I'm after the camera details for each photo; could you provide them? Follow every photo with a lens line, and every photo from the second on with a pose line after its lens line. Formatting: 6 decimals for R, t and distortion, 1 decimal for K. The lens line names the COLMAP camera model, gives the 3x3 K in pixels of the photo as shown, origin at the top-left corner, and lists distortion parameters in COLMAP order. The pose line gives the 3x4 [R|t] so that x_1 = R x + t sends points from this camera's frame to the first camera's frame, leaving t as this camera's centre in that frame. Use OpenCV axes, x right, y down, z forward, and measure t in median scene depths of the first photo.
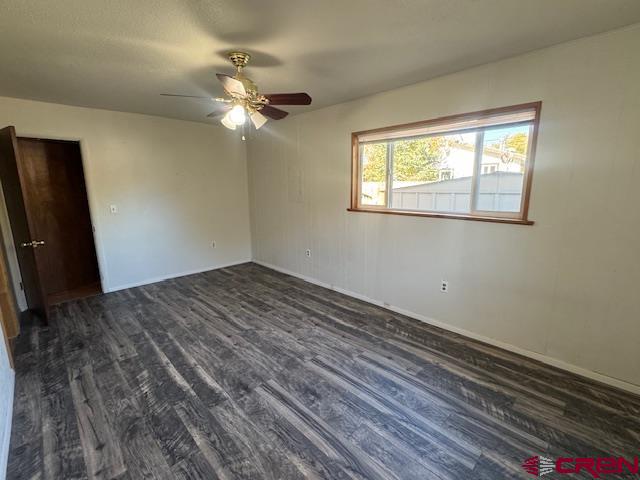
lens RADIAL K [[333.2, 0, 320.0], [0, 333.2, 240.0], [0, 0, 1]] dist [-0.002241, 0.017222]
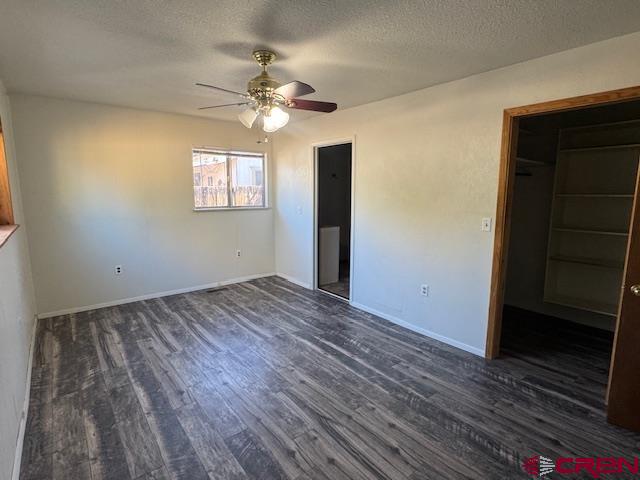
lens RADIAL K [[333.2, 0, 320.0], [0, 333.2, 240.0], [0, 0, 1]] dist [-0.002241, 0.017222]
pose [[-0.997371, -0.001609, 0.072451, -0.425673], [0.021091, 0.950034, 0.311435, -0.316050], [-0.069332, 0.312144, -0.947502, 1.885423]]
